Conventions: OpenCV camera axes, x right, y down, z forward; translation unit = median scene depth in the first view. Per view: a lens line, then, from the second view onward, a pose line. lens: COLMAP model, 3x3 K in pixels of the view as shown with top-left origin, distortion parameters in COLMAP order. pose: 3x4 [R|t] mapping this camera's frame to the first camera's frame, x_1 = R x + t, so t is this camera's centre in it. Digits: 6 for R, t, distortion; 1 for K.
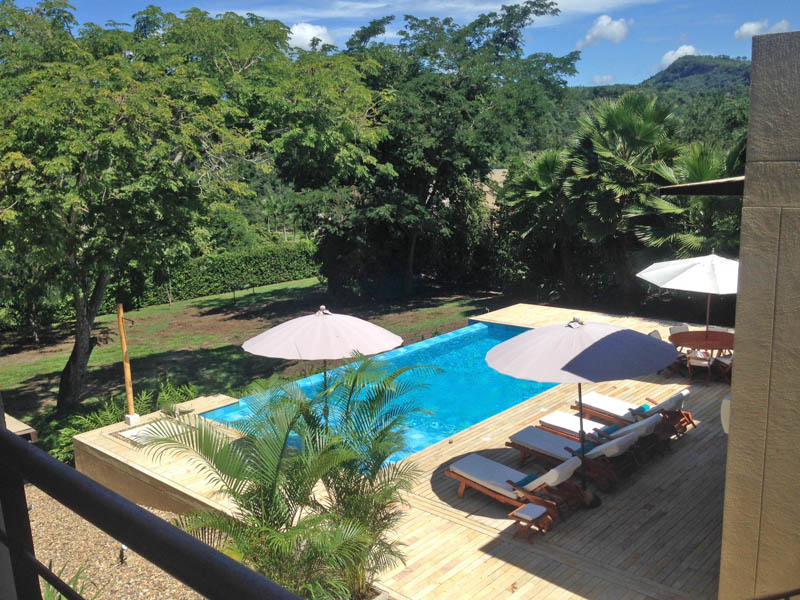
lens RADIAL K [[760.8, 0, 400.0], [0, 760.8, 300.0], [0, 0, 1]] dist [0.001515, 0.017620]
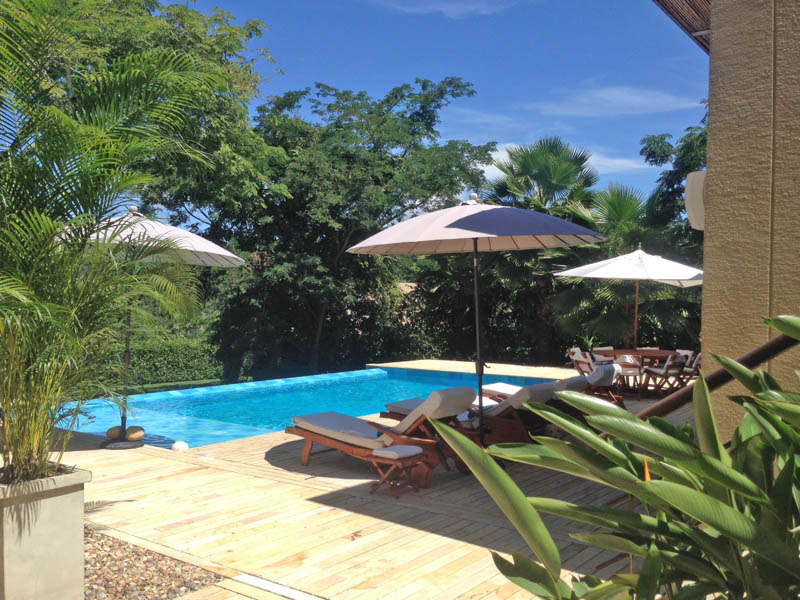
lens RADIAL K [[760.8, 0, 400.0], [0, 760.8, 300.0], [0, 0, 1]] dist [0.001515, 0.017620]
pose [[0.995108, 0.038095, 0.091156, 0.036029], [-0.019429, 0.980110, -0.197500, 0.092291], [-0.096866, 0.194763, 0.976055, 0.108675]]
